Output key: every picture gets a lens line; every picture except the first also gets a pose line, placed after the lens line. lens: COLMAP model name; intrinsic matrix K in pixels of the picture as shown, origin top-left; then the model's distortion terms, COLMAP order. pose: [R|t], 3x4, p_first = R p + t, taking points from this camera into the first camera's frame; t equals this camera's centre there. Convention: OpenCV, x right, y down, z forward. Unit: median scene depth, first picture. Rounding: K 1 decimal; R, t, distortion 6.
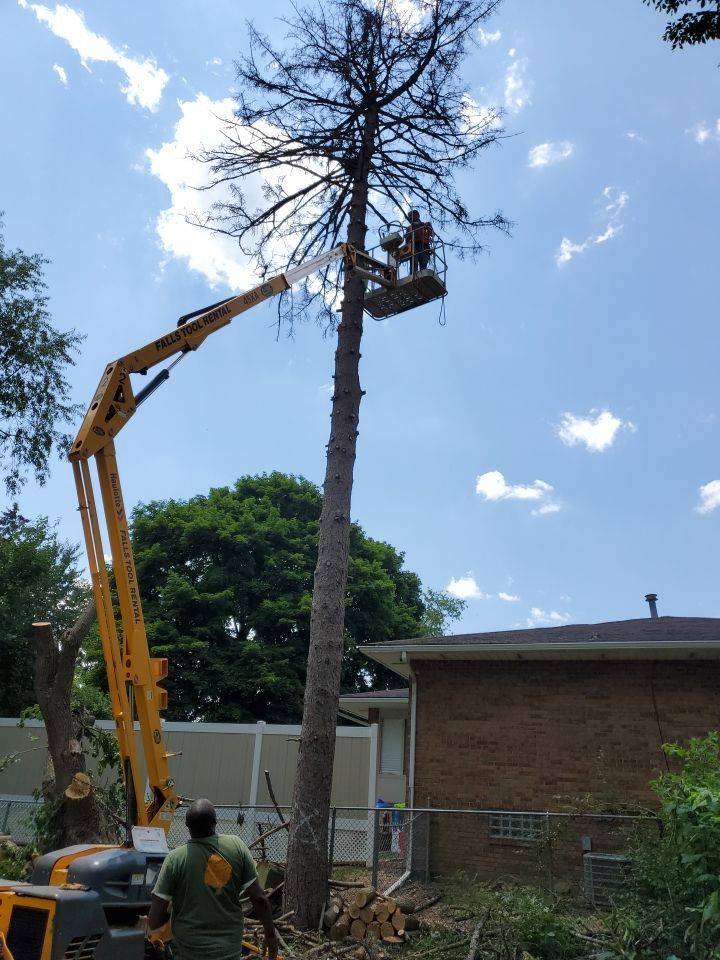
lens RADIAL K [[755.4, 0, 341.5], [0, 755.4, 477.8], [0, 0, 1]] dist [0.013238, 0.016760]
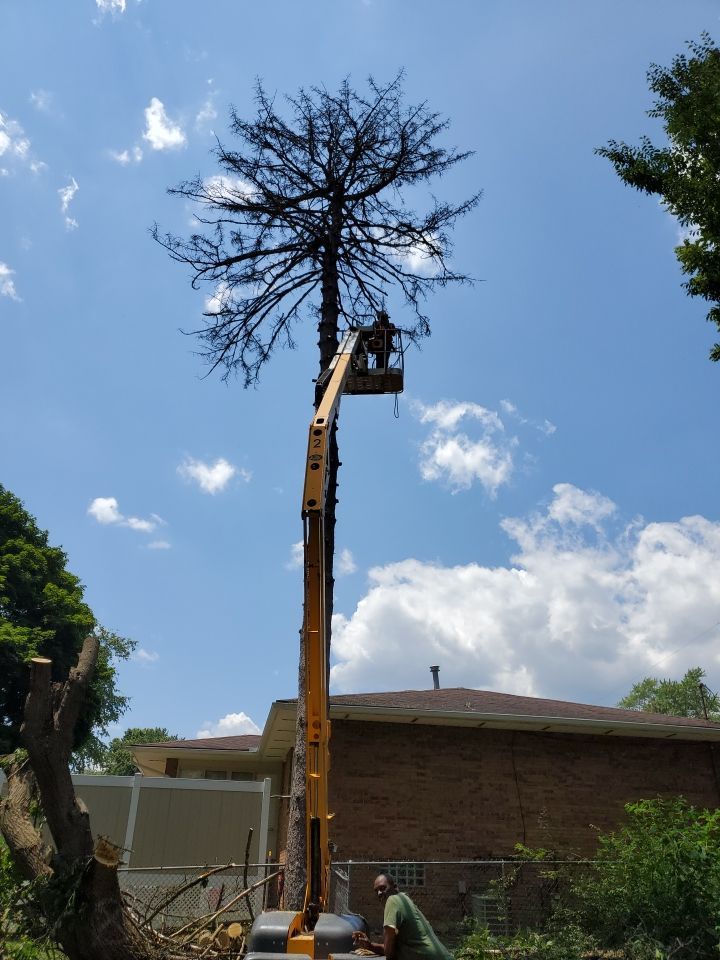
lens RADIAL K [[786.1, 0, 360.7], [0, 786.1, 475.1], [0, 0, 1]] dist [0.063459, -0.026129]
pose [[0.848089, 0.201854, 0.489899, -0.501274], [-0.180497, 0.979352, -0.091057, -0.001897], [-0.498163, -0.011201, 0.867011, 0.013408]]
